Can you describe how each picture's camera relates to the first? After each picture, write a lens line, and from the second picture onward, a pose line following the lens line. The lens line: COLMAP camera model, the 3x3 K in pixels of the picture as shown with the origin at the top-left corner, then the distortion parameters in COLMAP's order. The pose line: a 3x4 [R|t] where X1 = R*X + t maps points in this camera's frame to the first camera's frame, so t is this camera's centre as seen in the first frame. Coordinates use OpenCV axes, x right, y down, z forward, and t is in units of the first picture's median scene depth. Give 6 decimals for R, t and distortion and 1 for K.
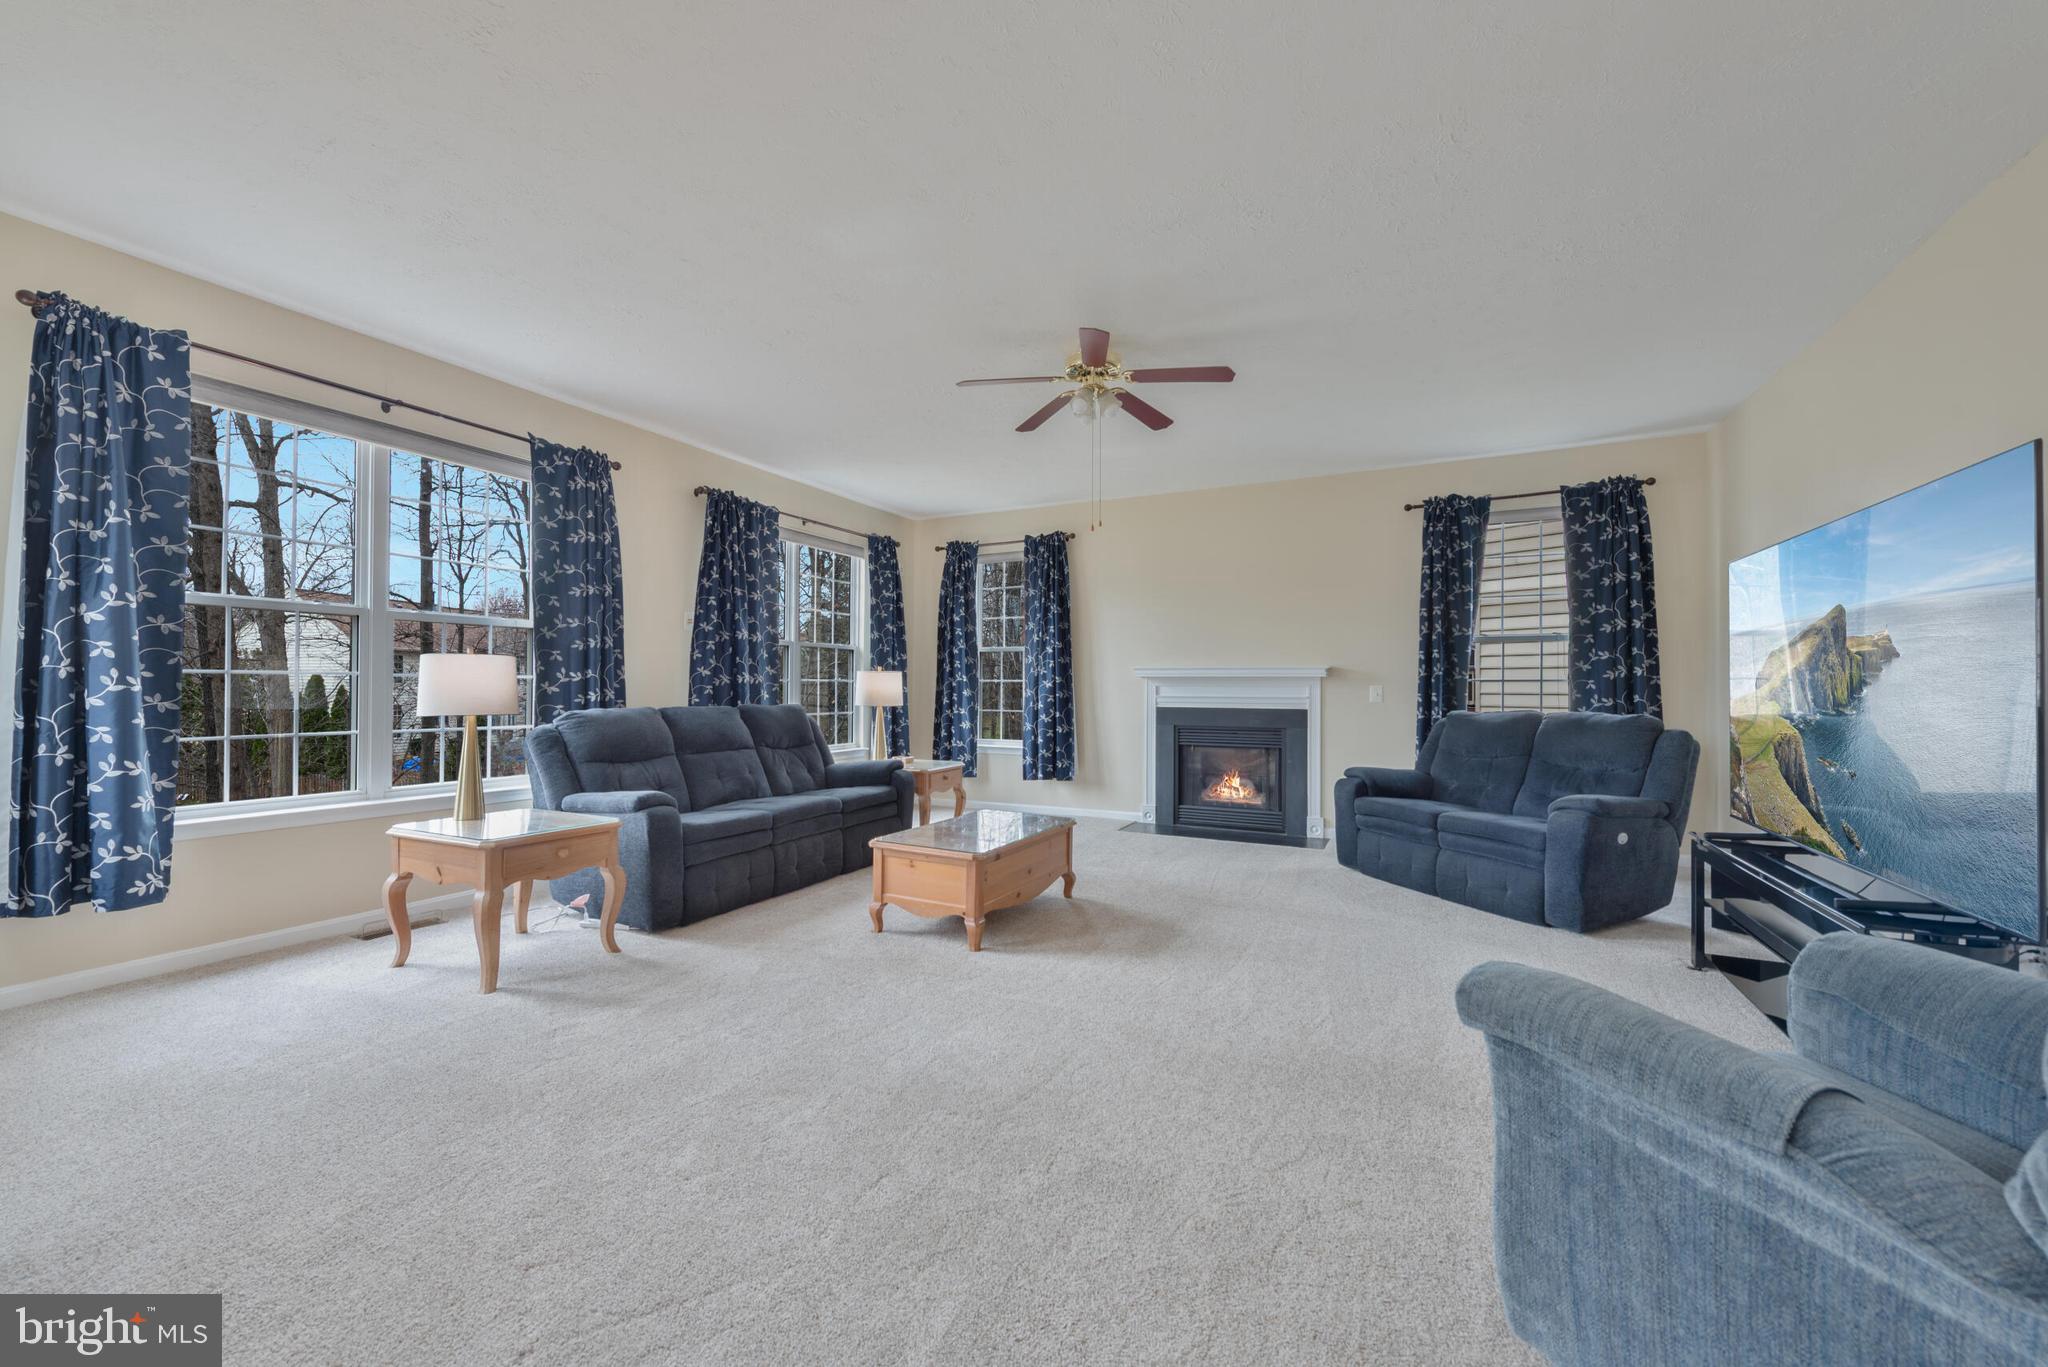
lens RADIAL K [[770.5, 0, 1024.0], [0, 770.5, 683.5], [0, 0, 1]] dist [0.001470, -0.003149]
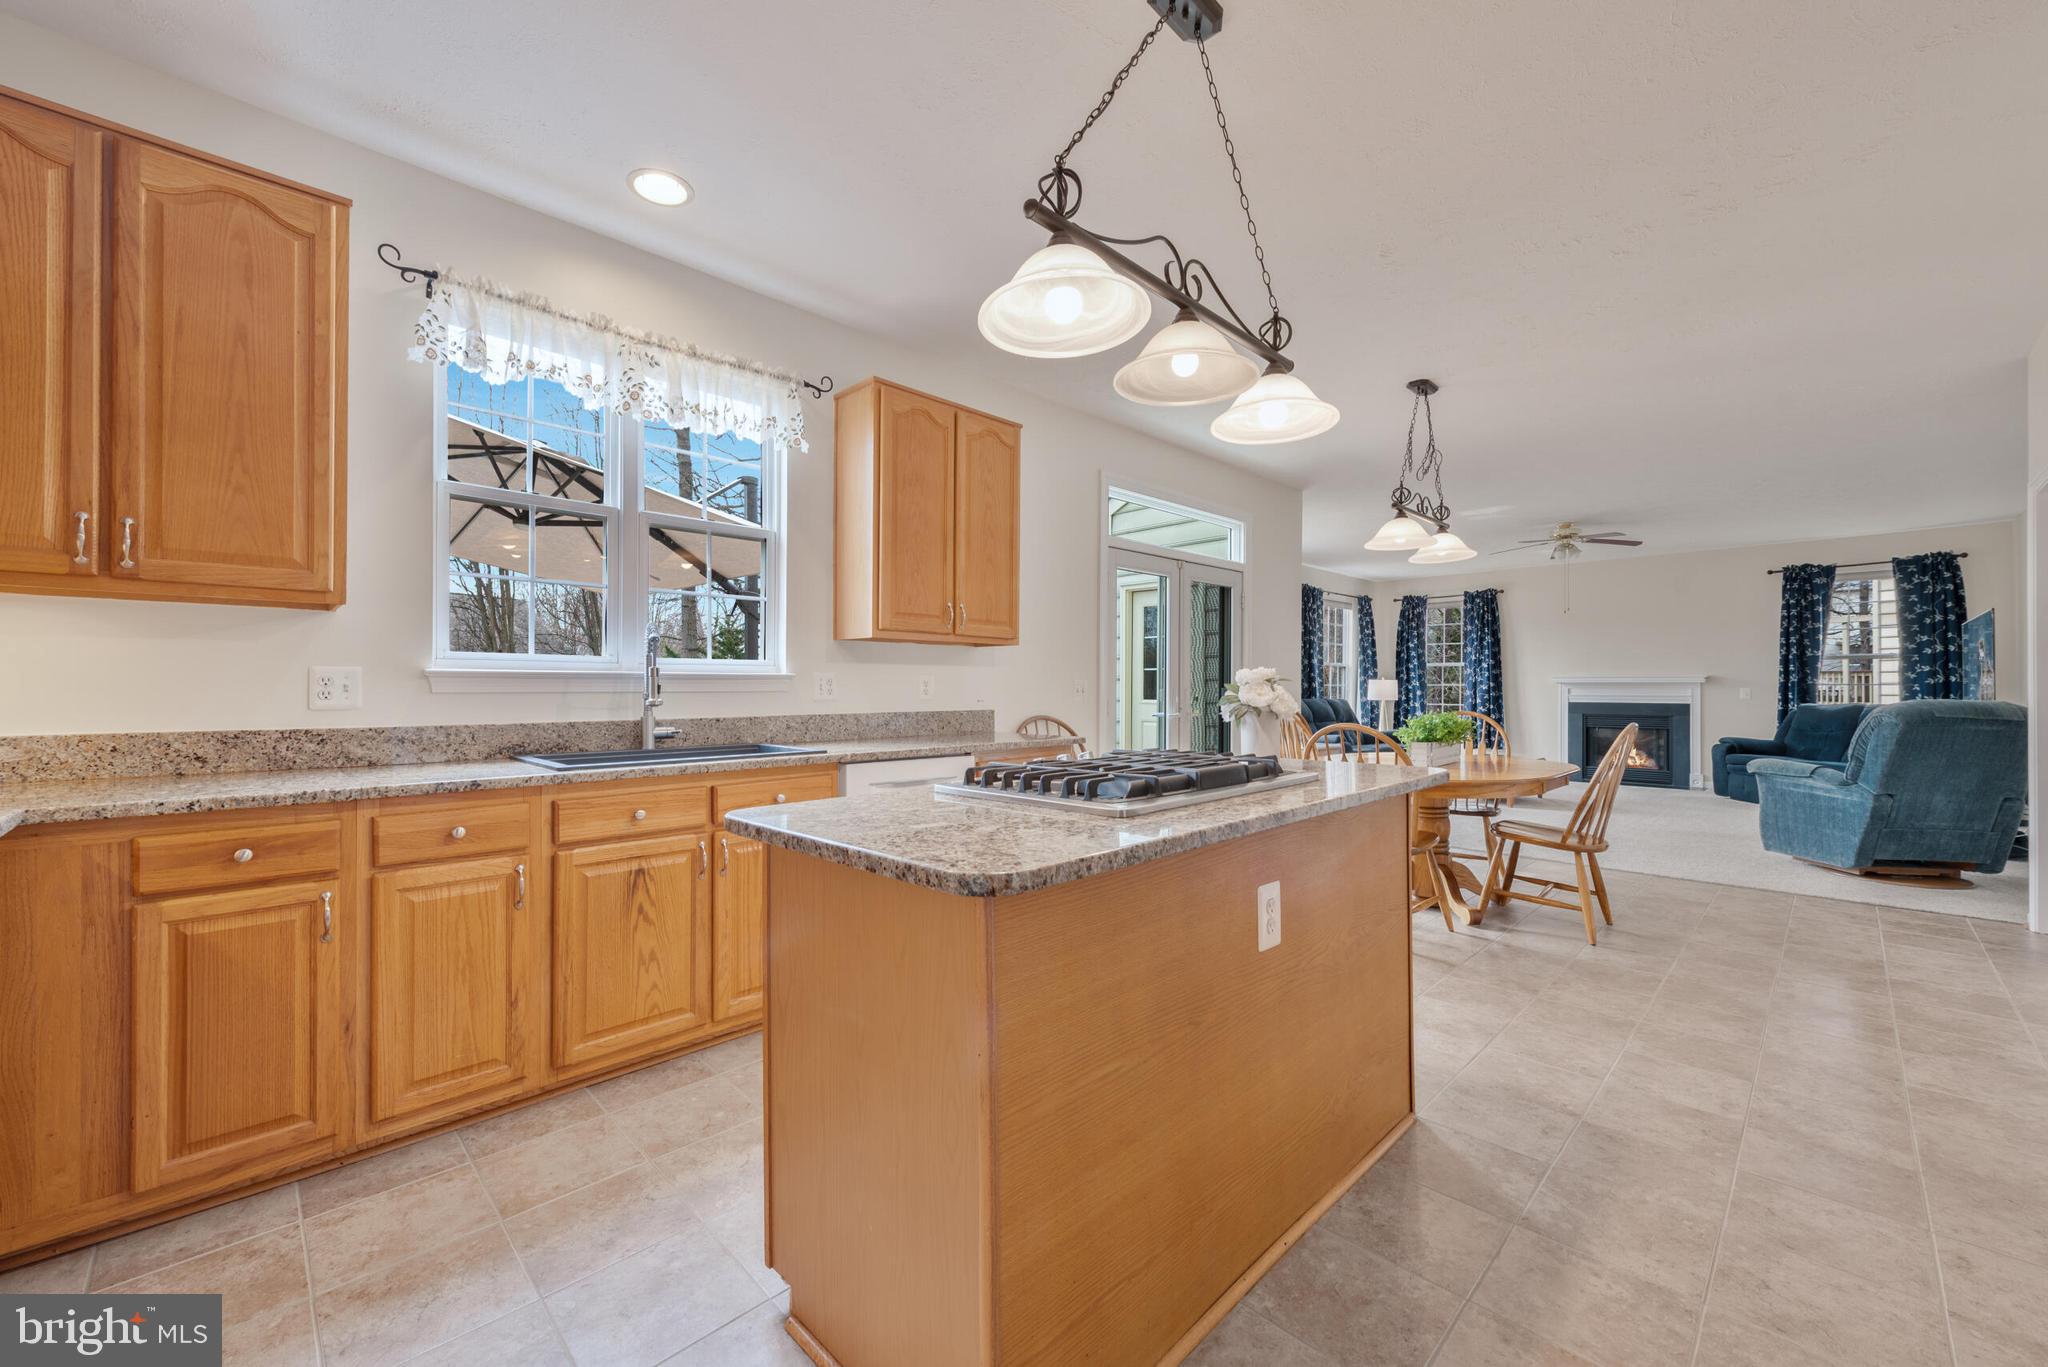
lens RADIAL K [[770.5, 0, 1024.0], [0, 770.5, 683.5], [0, 0, 1]] dist [0.001470, -0.003149]
pose [[0.939245, -0.003014, -0.343234, -0.382183], [0.002035, 0.999993, -0.003211, -0.004495], [0.343241, 0.002318, 0.939244, -0.973374]]
